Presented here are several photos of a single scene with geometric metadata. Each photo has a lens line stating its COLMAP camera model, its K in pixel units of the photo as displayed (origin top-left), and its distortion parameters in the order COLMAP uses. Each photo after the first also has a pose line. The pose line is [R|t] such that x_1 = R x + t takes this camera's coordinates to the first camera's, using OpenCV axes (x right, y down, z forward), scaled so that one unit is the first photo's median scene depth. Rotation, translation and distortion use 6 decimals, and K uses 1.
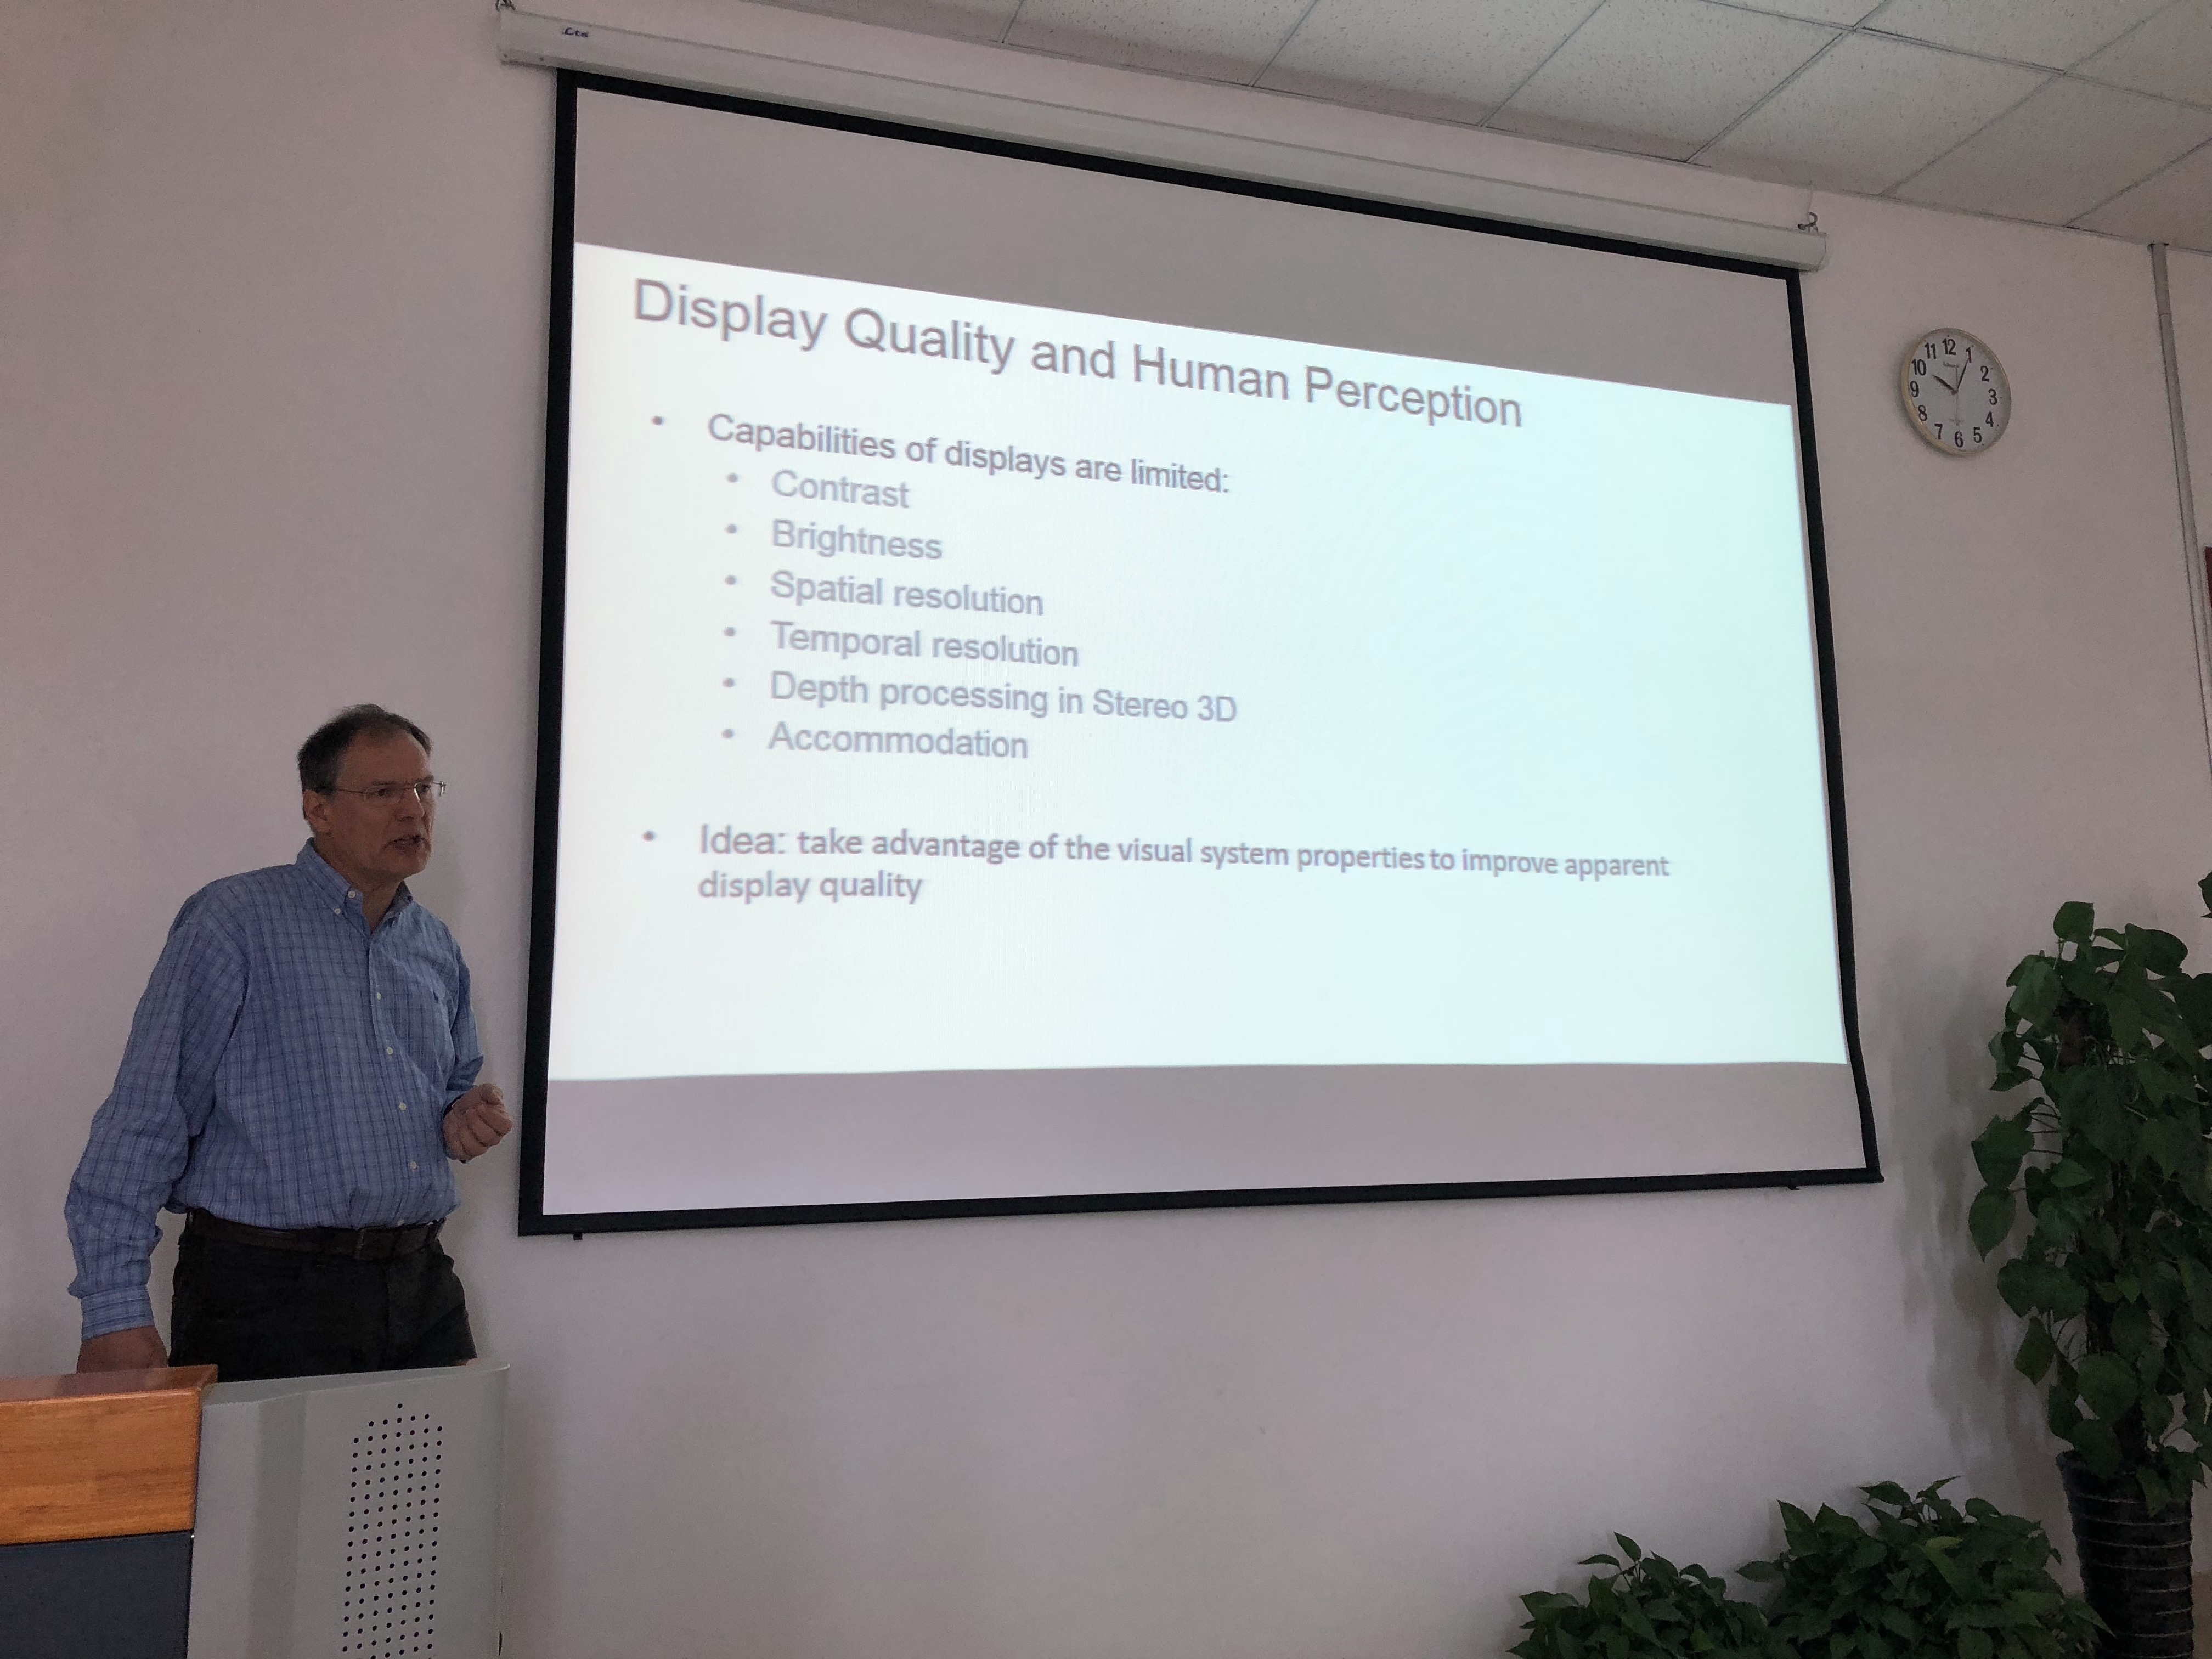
lens RADIAL K [[1774.7, 0, 1113.7], [0, 1774.7, 807.4], [0, 0, 1]] dist [0.008832, -0.002294]
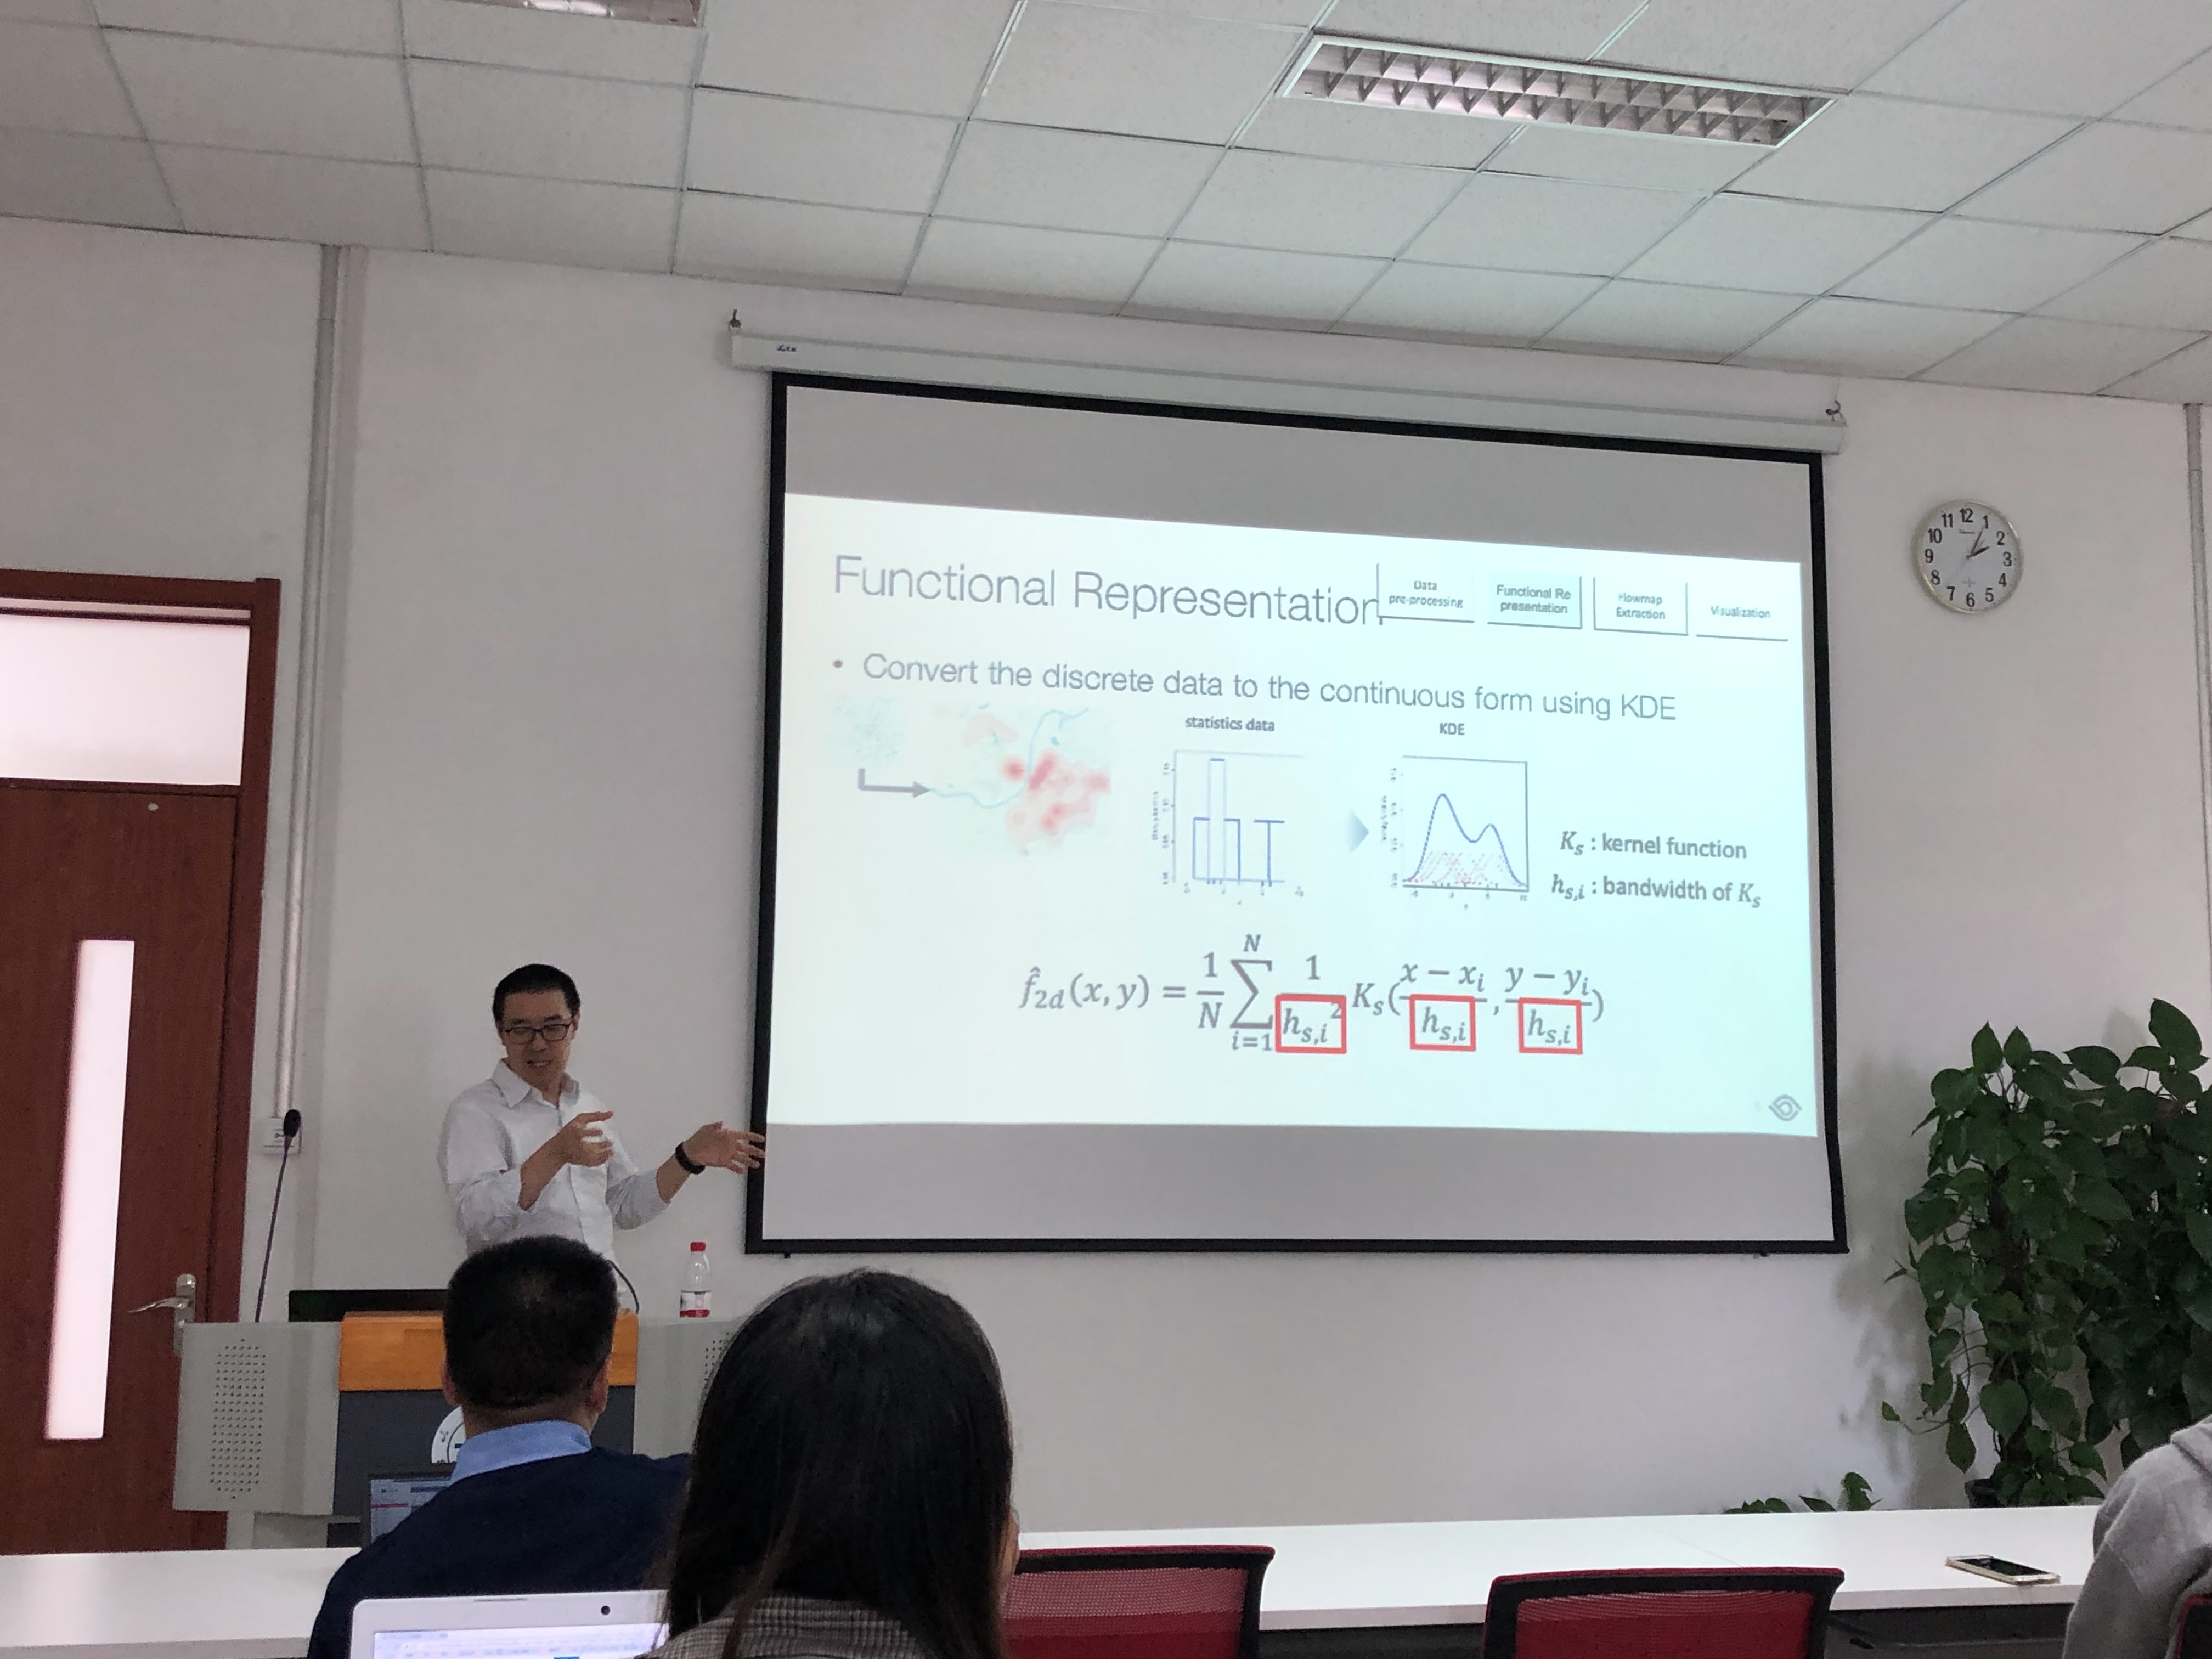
lens RADIAL K [[2459.3, 0, 1128.8], [0, 2459.3, 791.3], [0, 0, 1]] dist [0.020192, 0.000000]
pose [[0.994346, 0.015224, -0.105096, 0.124096], [-0.011893, 0.999409, 0.032251, -0.144447], [0.105525, -0.030819, 0.993939, -0.677311]]
